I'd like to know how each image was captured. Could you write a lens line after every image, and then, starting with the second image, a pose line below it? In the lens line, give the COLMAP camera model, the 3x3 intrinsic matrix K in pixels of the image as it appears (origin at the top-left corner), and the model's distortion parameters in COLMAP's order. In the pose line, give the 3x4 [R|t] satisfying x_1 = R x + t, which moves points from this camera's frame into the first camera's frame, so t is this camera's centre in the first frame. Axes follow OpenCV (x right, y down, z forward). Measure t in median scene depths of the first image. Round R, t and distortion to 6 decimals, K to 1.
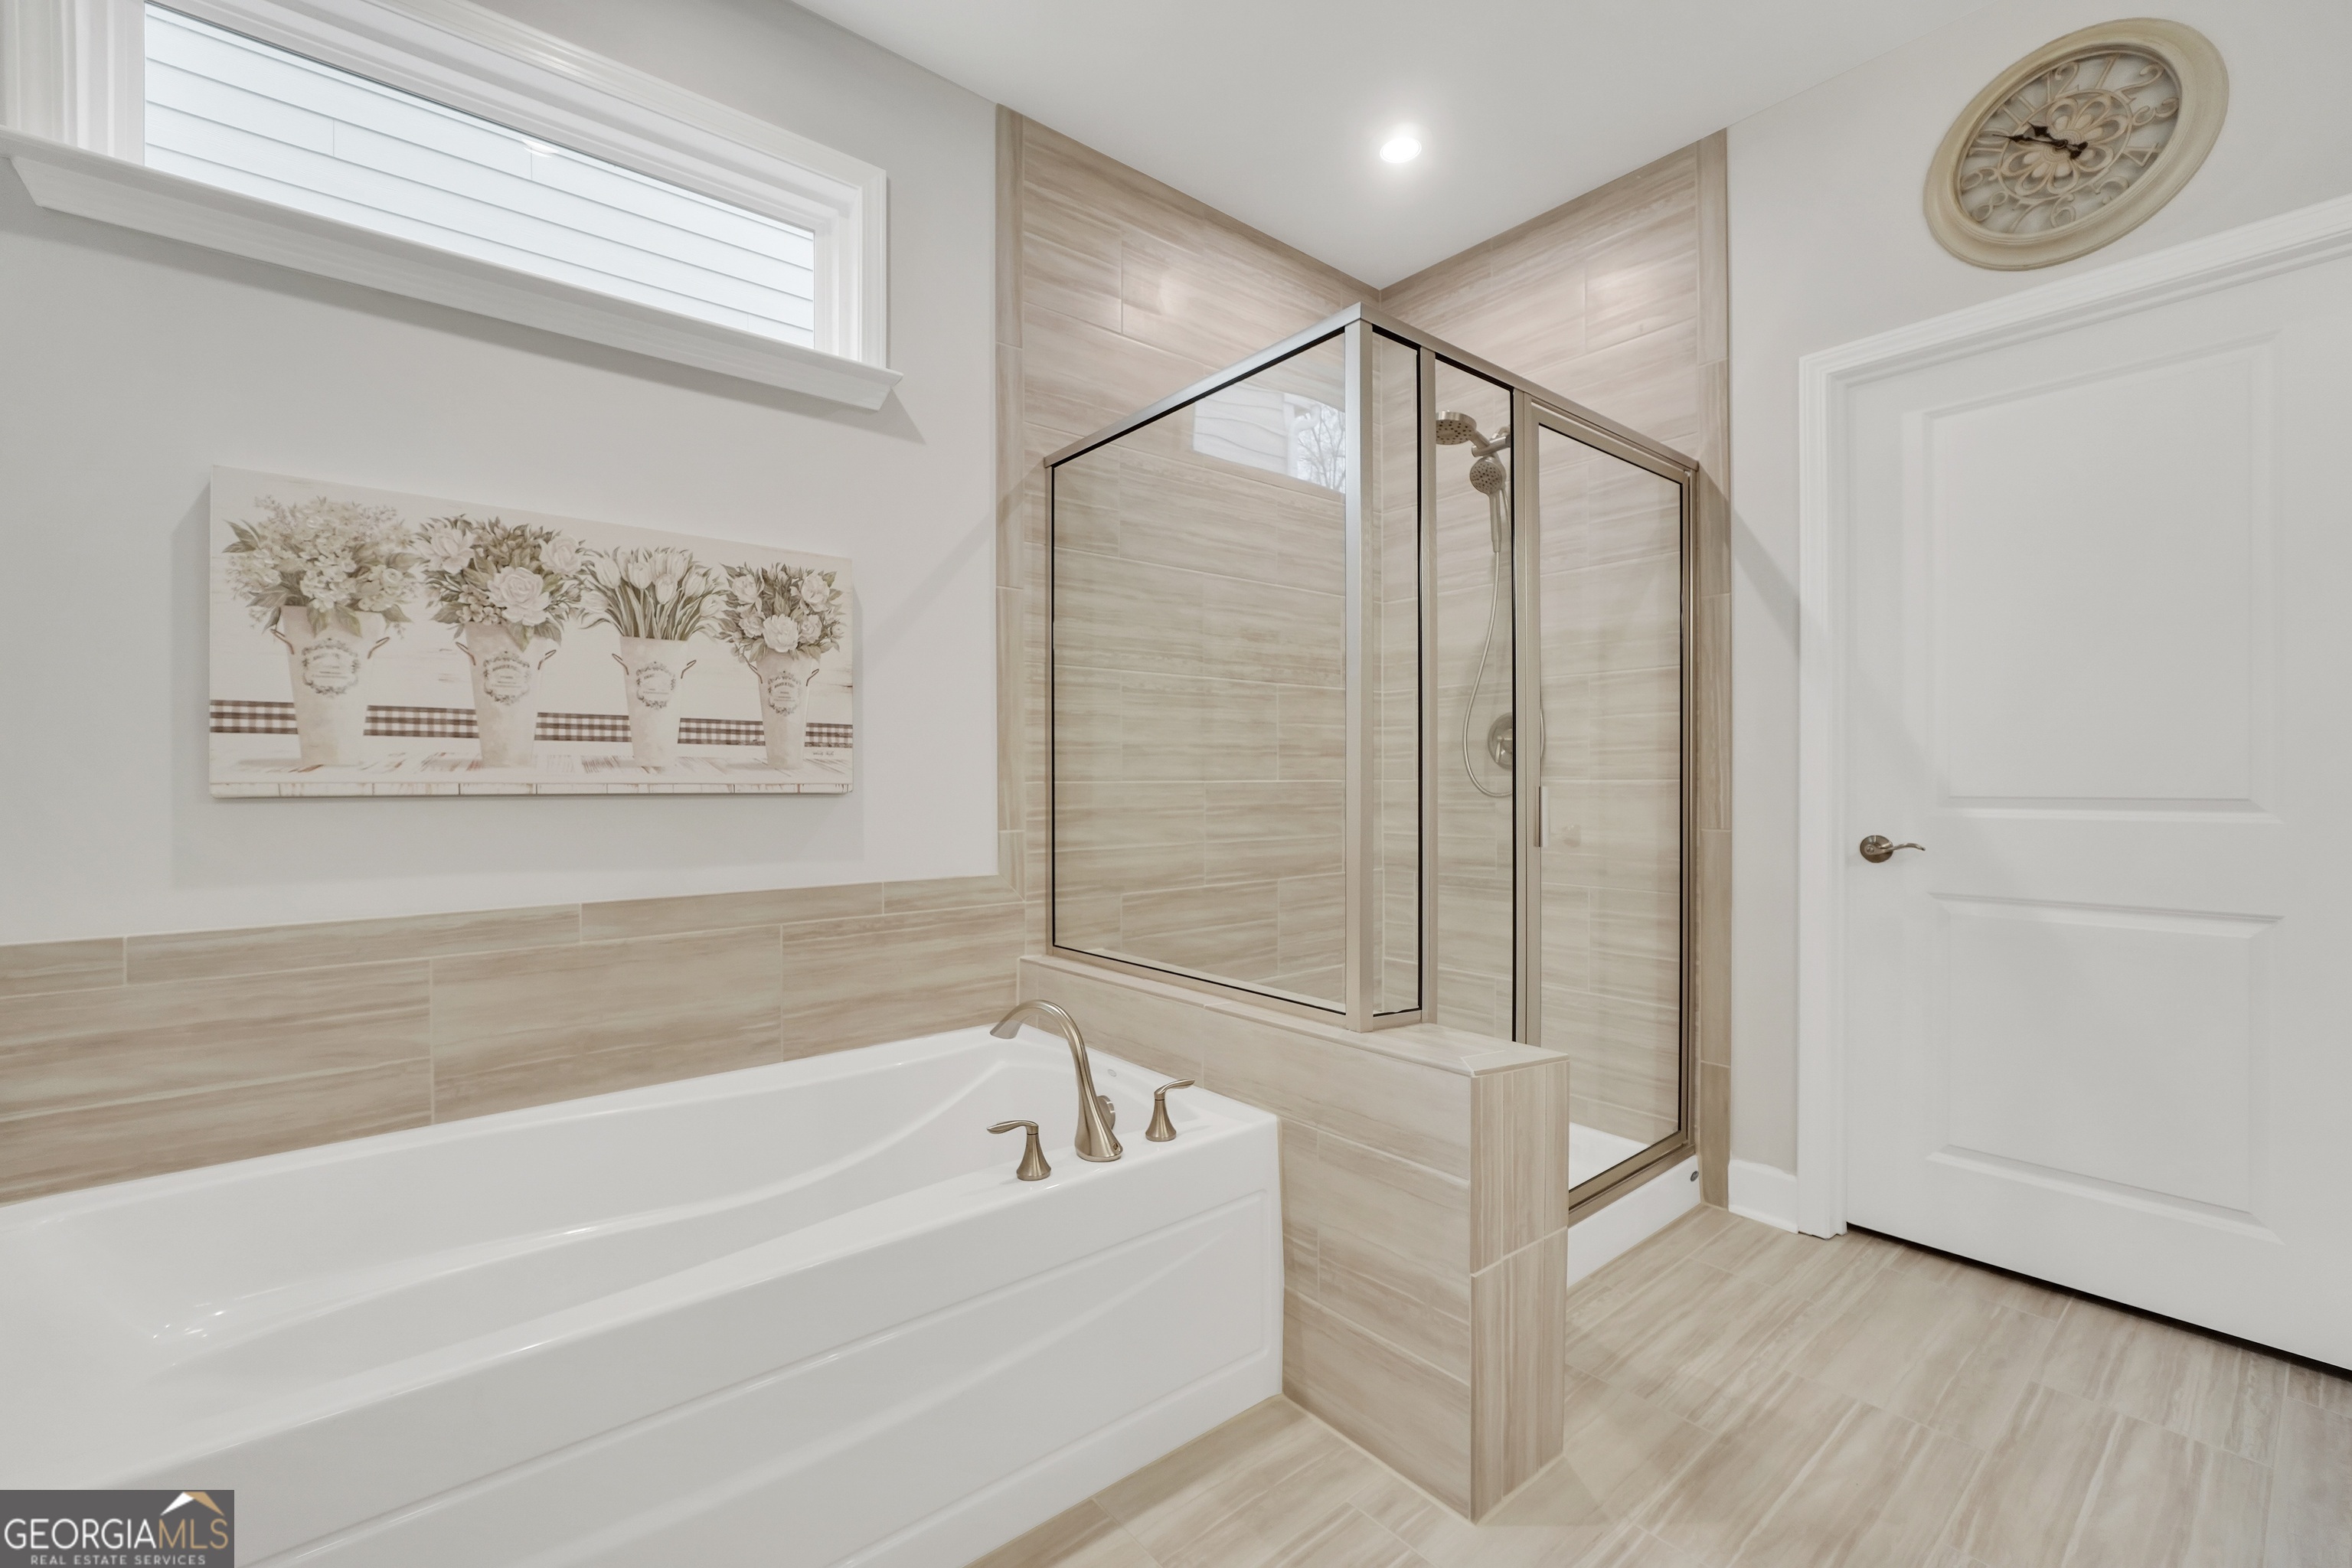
lens RADIAL K [[993.8, 0, 1162.1], [0, 993.8, 780.6], [0, 0, 1]] dist [-0.015467, 0.006039]
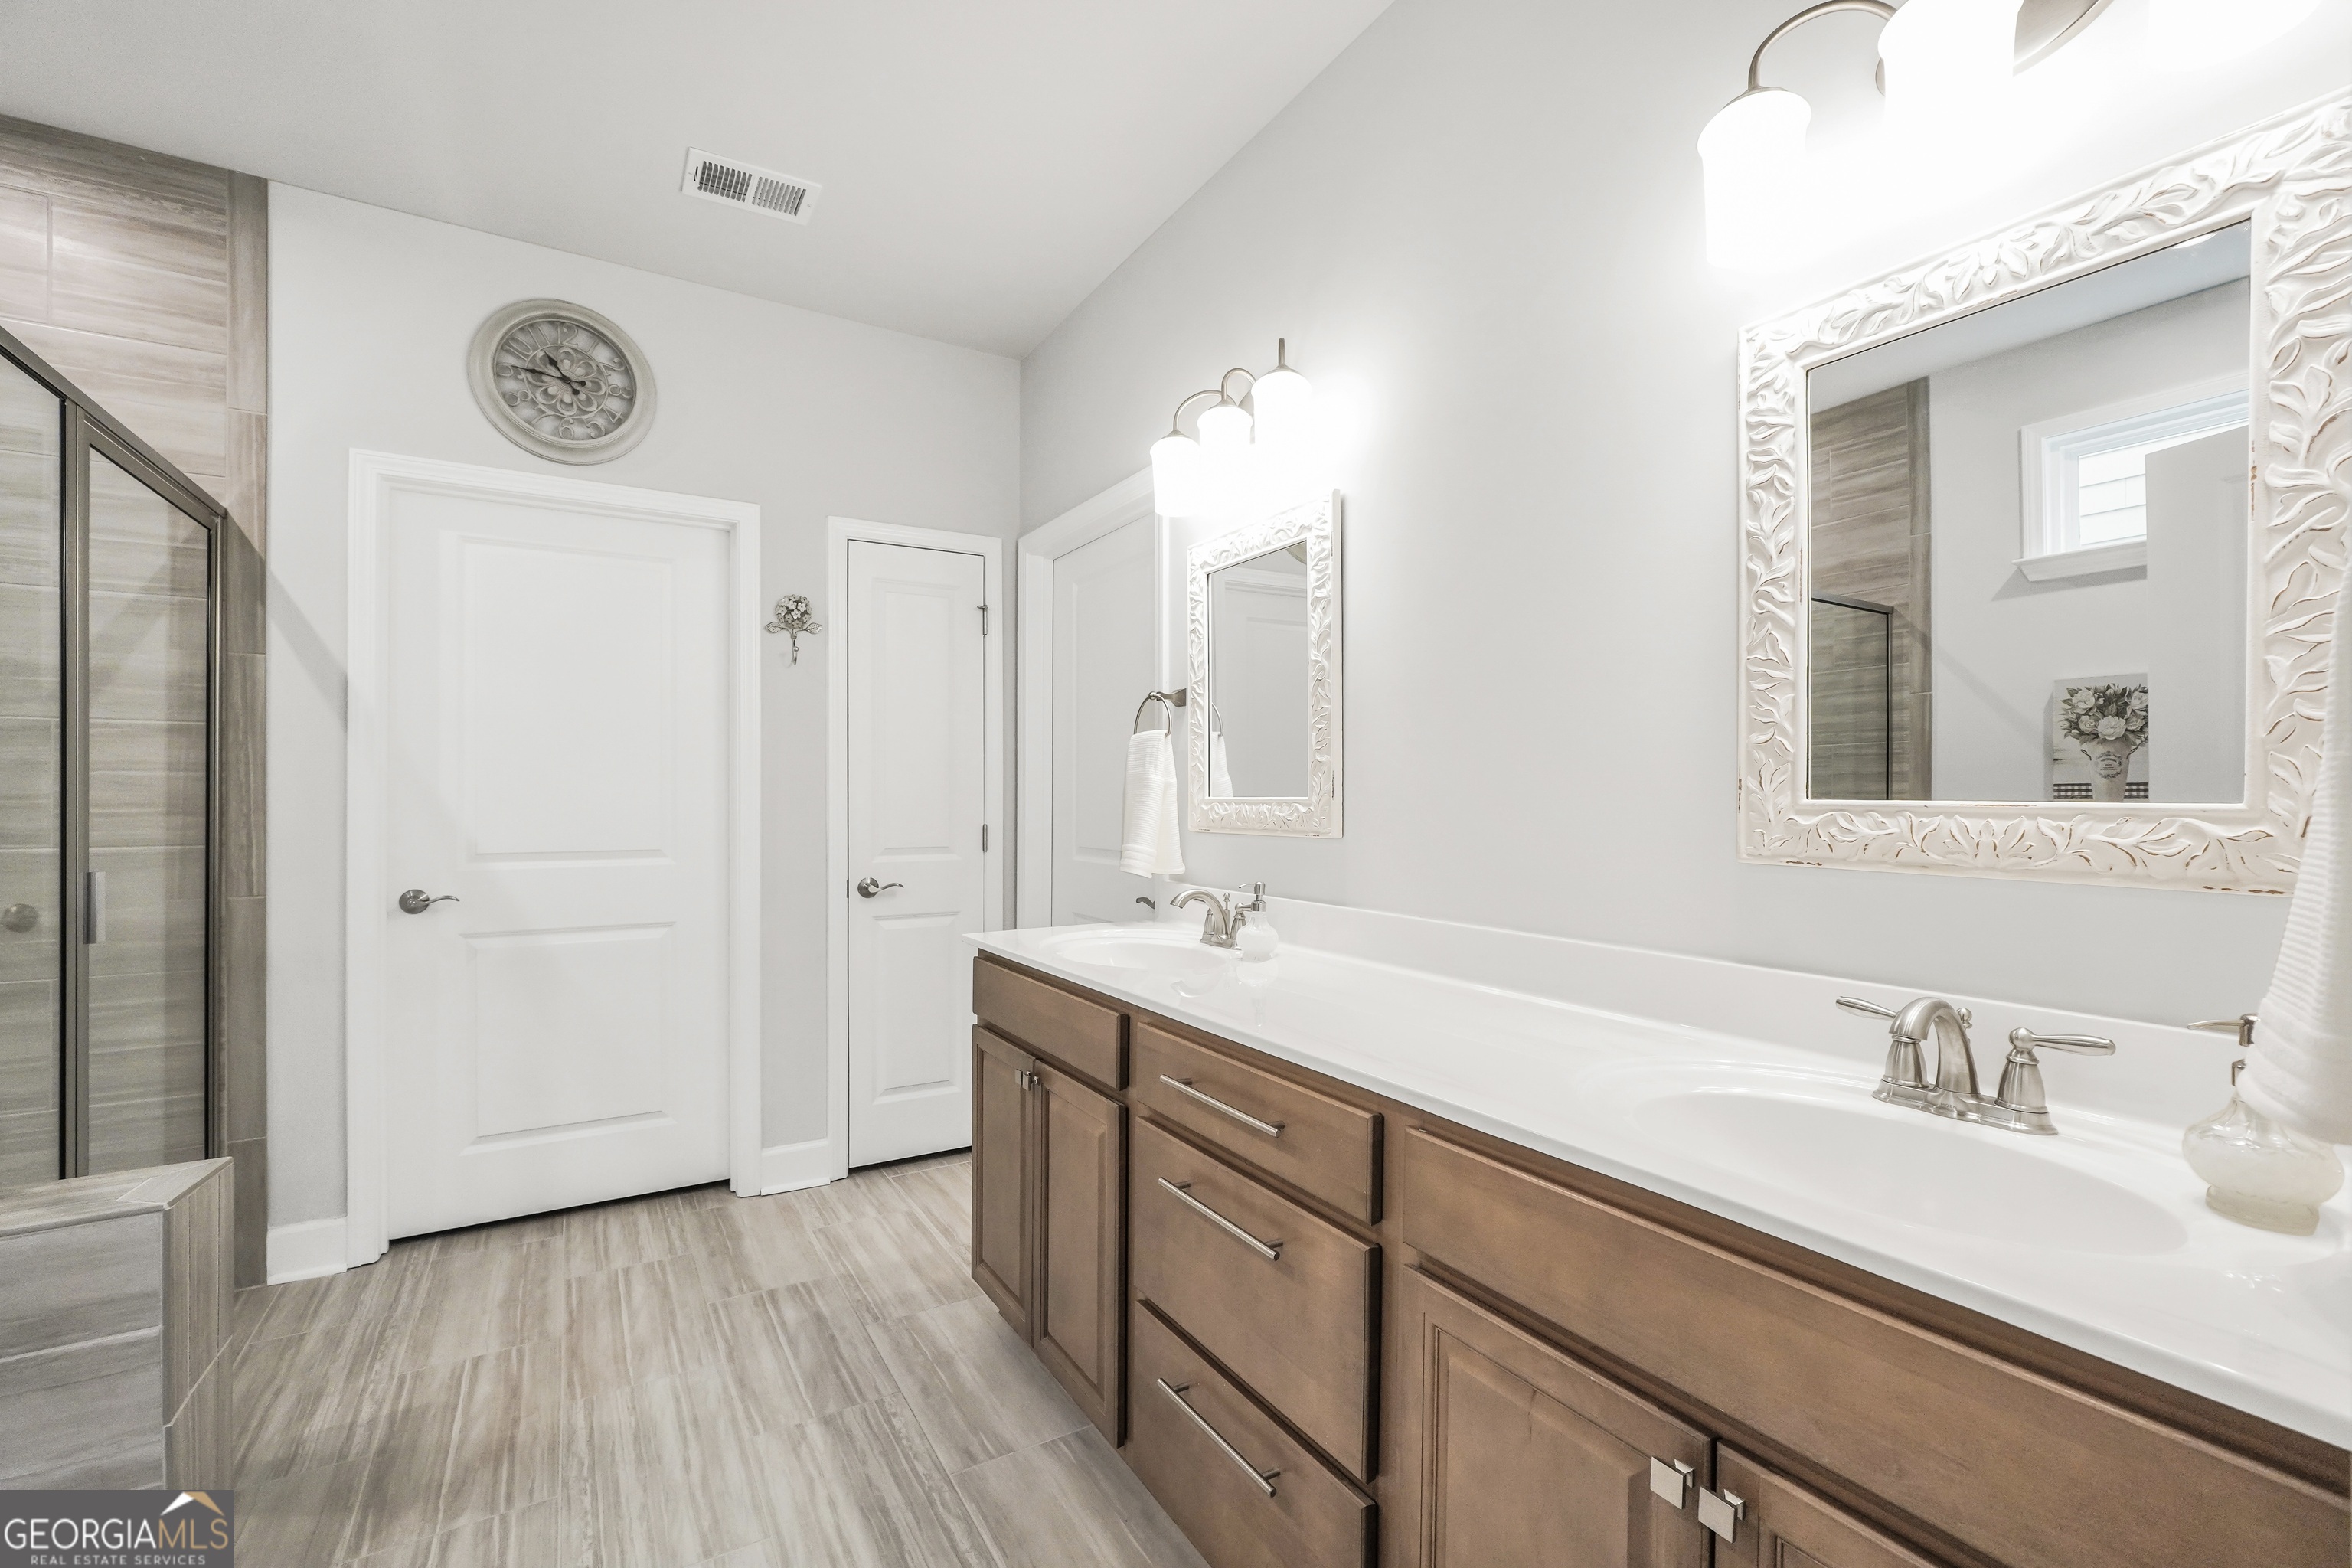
lens RADIAL K [[1004.3, 0, 1169.7], [0, 1004.3, 794.0], [0, 0, 1]] dist [-0.015852, 0.006174]
pose [[0.146478, 0.002605, 0.989210, -0.296872], [-0.000699, 0.999997, -0.002530, -0.054201], [-0.989214, -0.000320, 0.146480, -0.035228]]
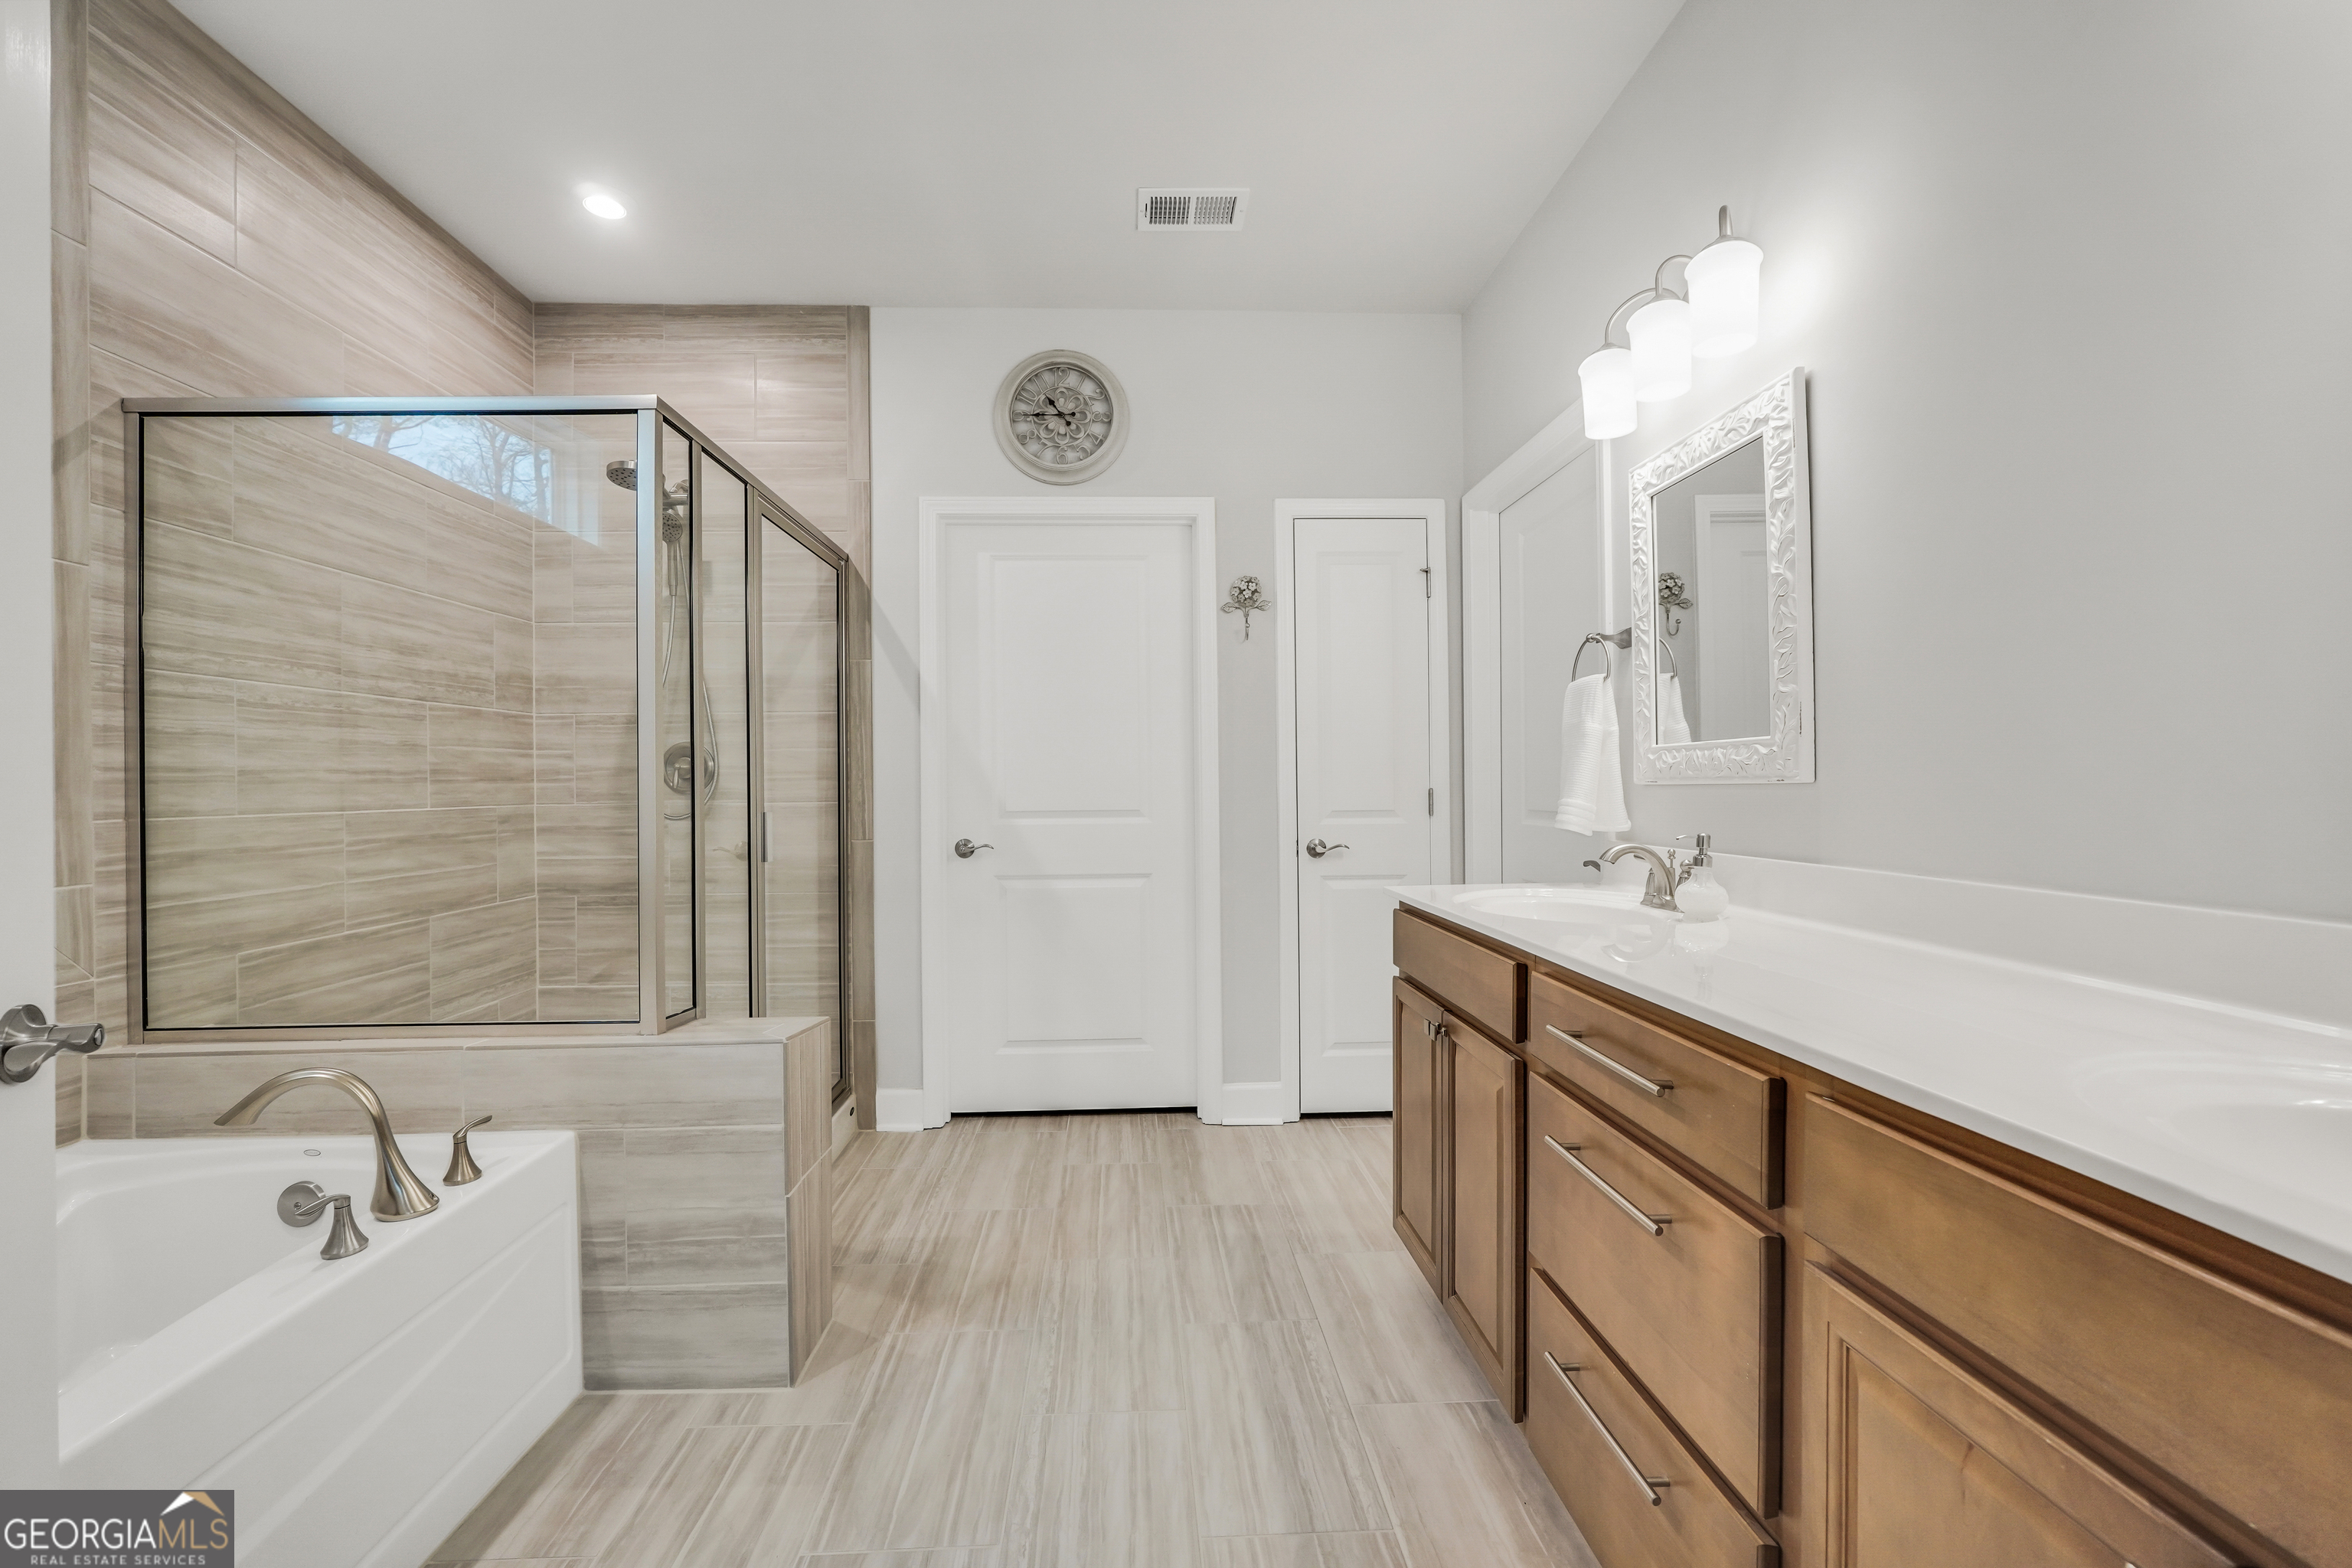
lens RADIAL K [[993.8, 0, 1162.5], [0, 993.8, 782.1], [0, 0, 1]] dist [-0.015467, 0.006039]
pose [[0.602323, -0.001871, 0.798250, -0.268827], [0.009070, 0.999949, -0.004500, -0.019130], [-0.798201, 0.009951, 0.602309, -0.110916]]
